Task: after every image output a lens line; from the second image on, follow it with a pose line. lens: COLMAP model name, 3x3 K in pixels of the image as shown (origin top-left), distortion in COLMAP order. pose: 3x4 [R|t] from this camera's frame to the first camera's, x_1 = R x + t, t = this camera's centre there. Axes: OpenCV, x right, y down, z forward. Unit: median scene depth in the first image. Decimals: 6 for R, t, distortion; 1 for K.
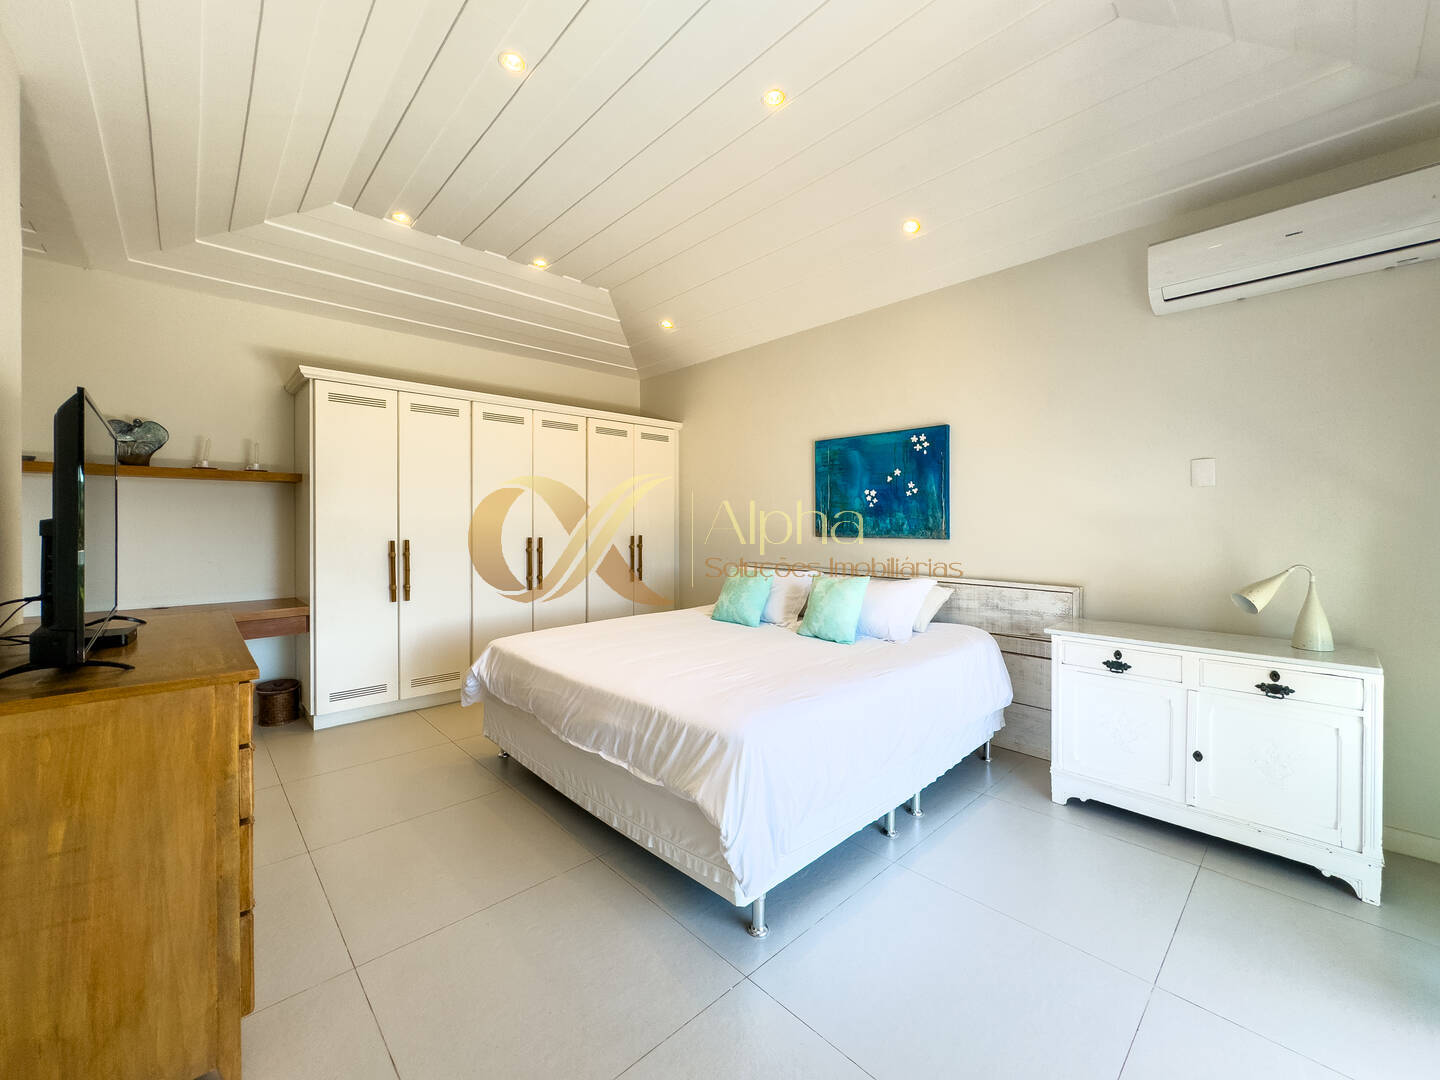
lens RADIAL K [[579.7, 0, 722.2], [0, 579.7, 529.0], [0, 0, 1]] dist [-0.000364, -0.000389]
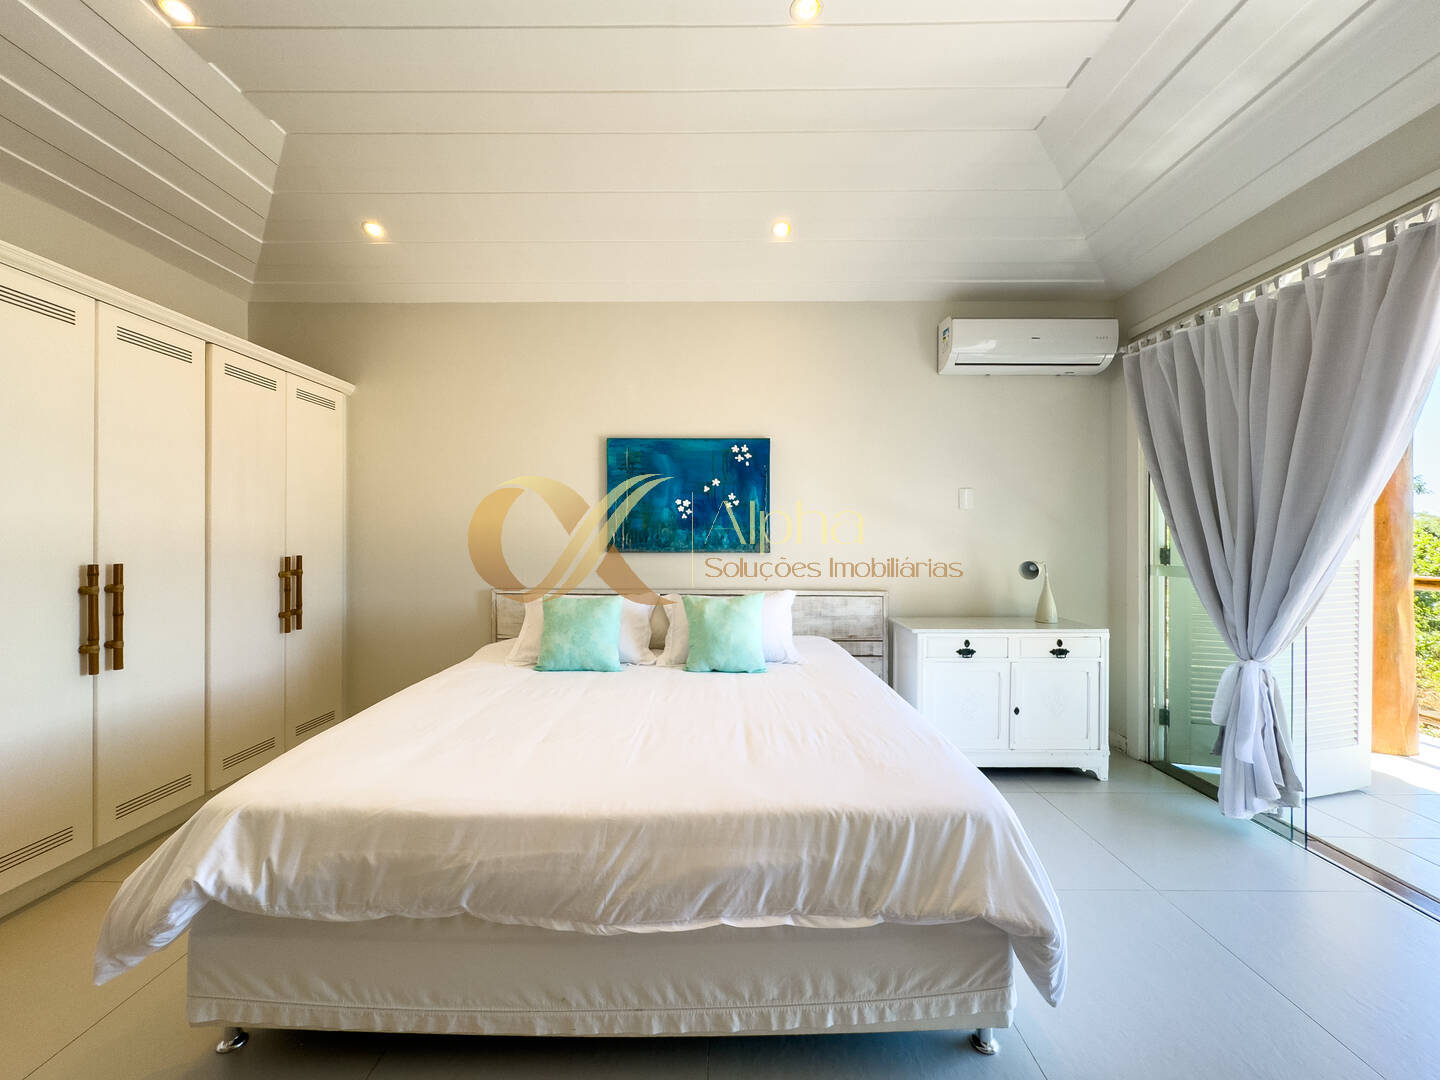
lens RADIAL K [[579.7, 0, 722.5], [0, 579.7, 539.3], [0, 0, 1]] dist [-0.000364, -0.000389]
pose [[0.691902, -0.000722, 0.721991, -0.428080], [0.006073, 0.999970, -0.004820, -0.000961], [-0.721966, 0.007720, 0.691886, 0.393812]]
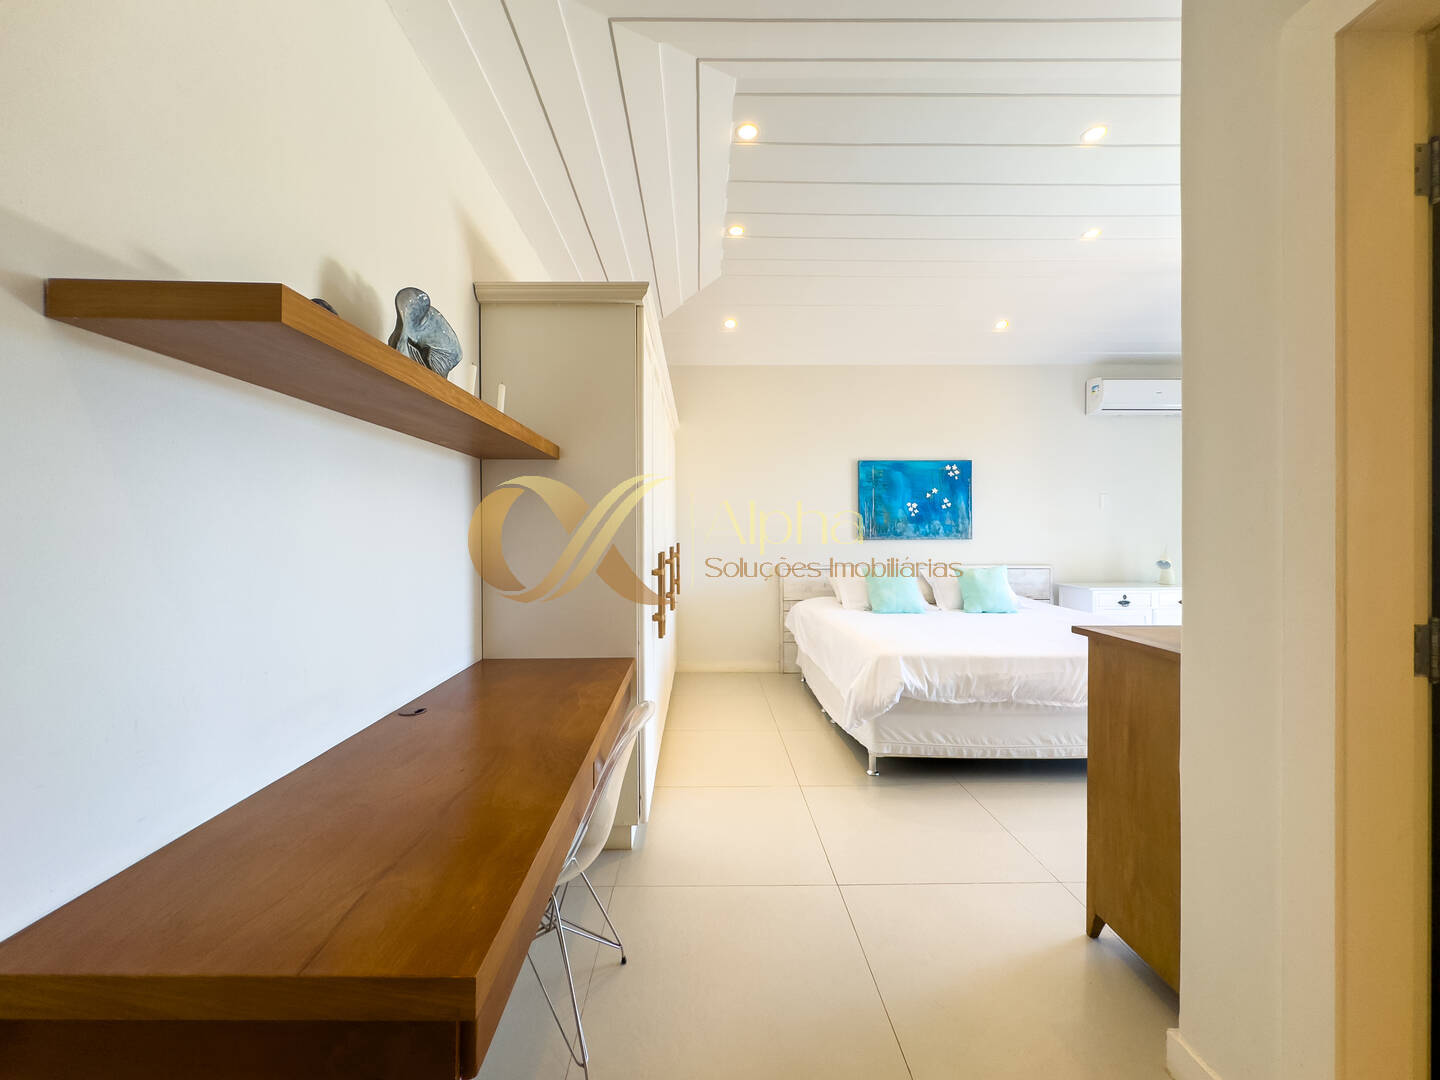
lens RADIAL K [[579.7, 0, 711.0], [0, 579.7, 536.2], [0, 0, 1]] dist [-0.000364, -0.000389]
pose [[0.676593, -0.010143, 0.736287, -1.217966], [0.012733, 0.999917, 0.002074, -0.001257], [-0.736247, 0.007972, 0.676666, 0.539948]]
